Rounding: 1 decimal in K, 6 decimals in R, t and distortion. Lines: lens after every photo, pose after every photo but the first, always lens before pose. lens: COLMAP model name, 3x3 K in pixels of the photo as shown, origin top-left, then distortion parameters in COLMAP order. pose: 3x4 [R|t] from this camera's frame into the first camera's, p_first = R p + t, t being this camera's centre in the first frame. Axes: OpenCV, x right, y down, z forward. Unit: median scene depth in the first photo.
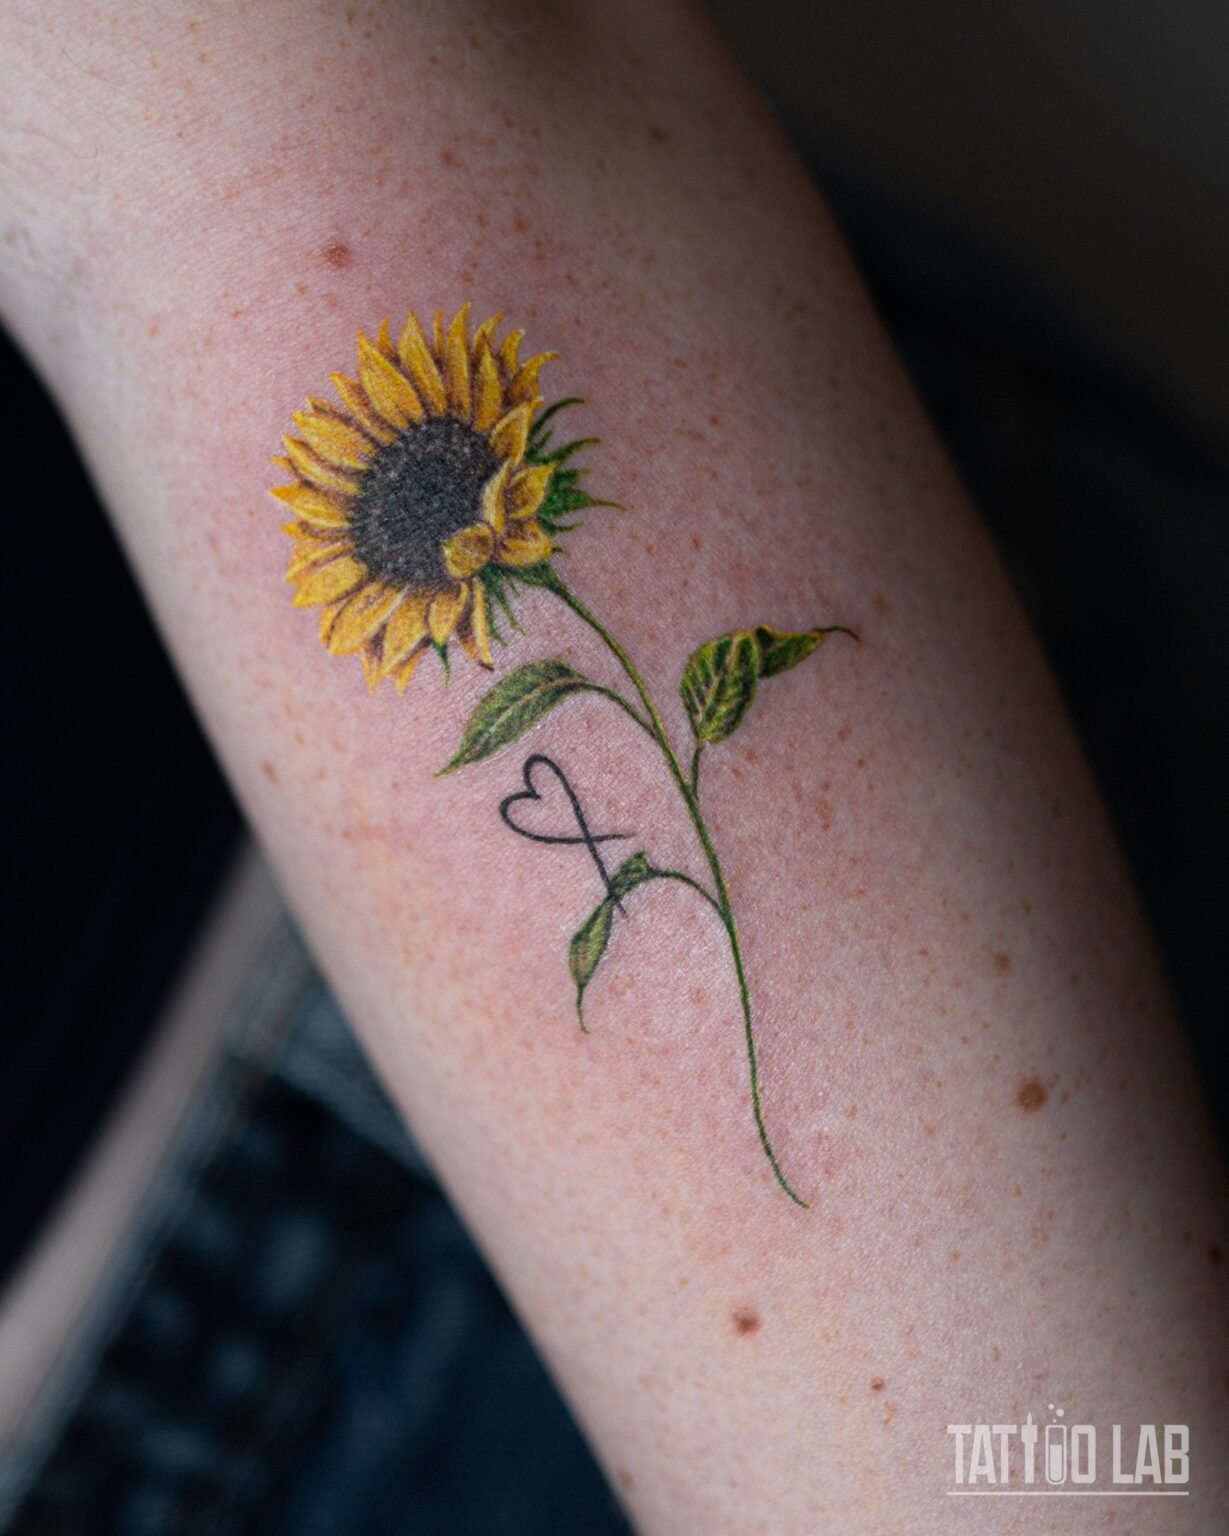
lens RADIAL K [[4266.1, 0, 610.3], [0, 4266.1, 757.4], [0, 0, 1]] dist [0.390855, 0.000000]
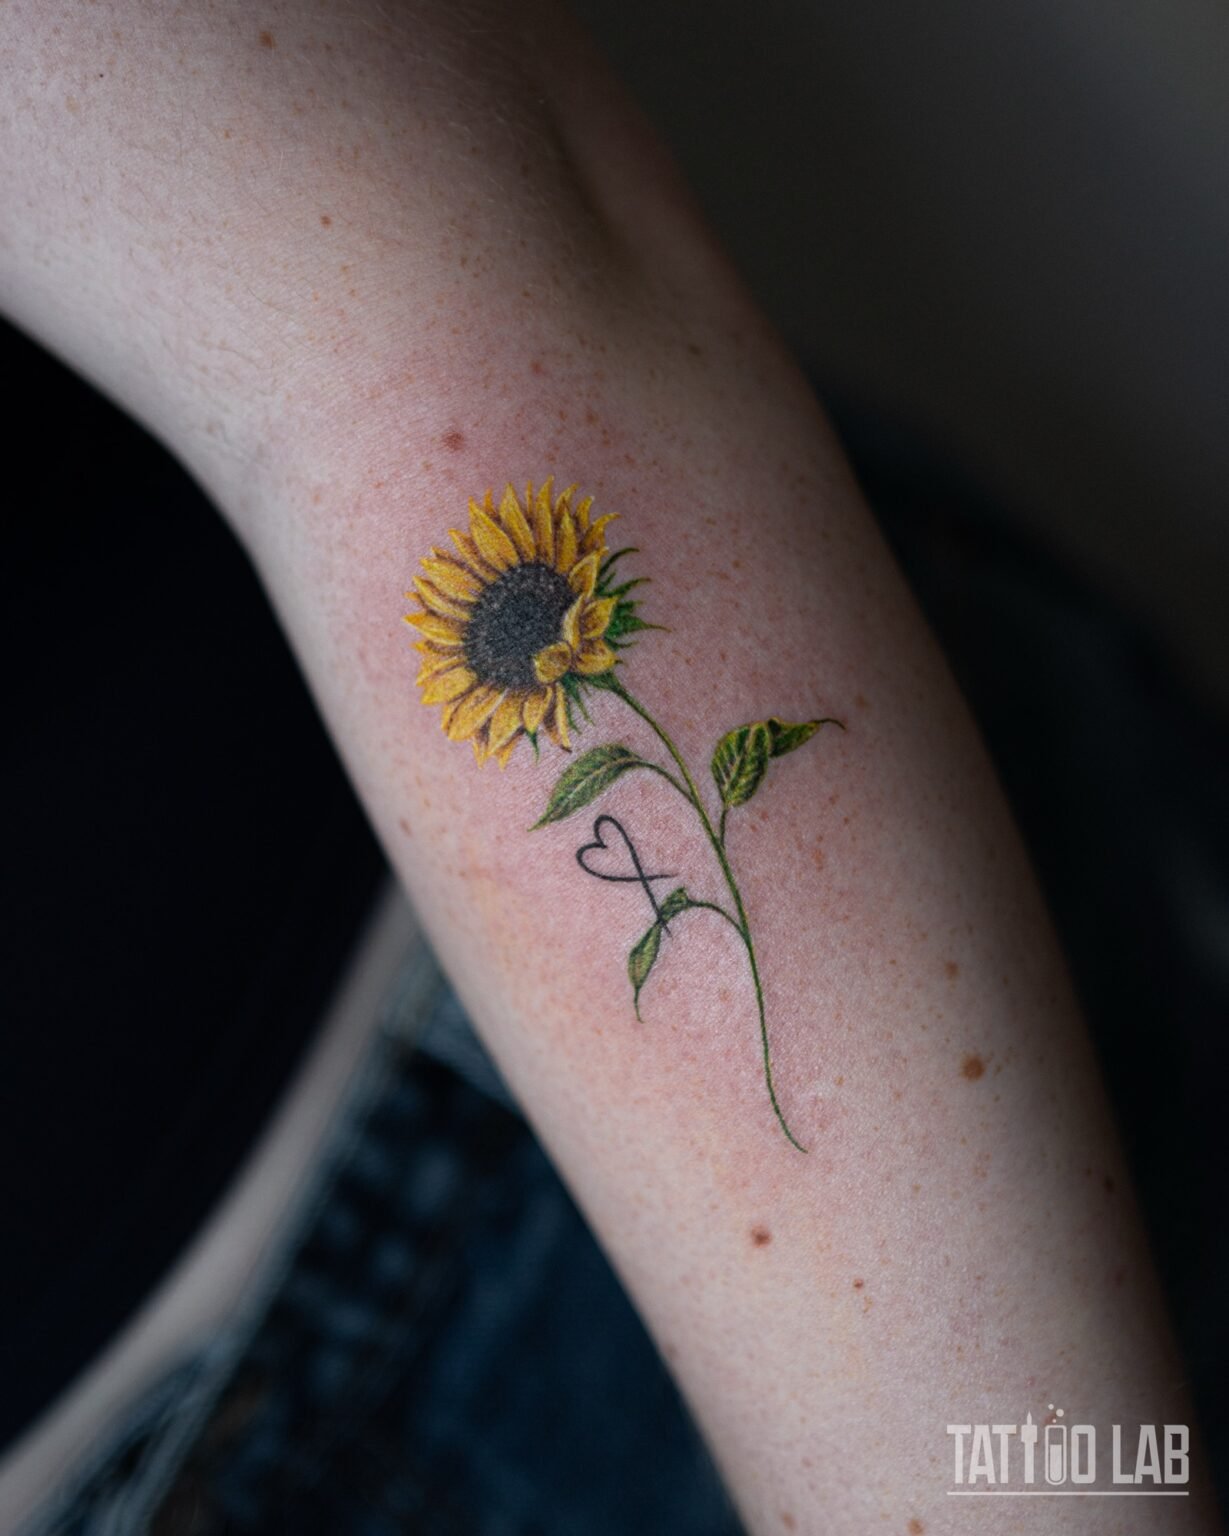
lens RADIAL K [[4266.1, 0, 621.1], [0, 4266.1, 784.2], [0, 0, 1]] dist [0.390855, 0.000000]
pose [[0.999976, -0.001120, -0.006790, -0.002751], [0.001058, 0.999958, -0.009152, 0.001974], [0.006800, 0.009144, 0.999935, -0.337092]]
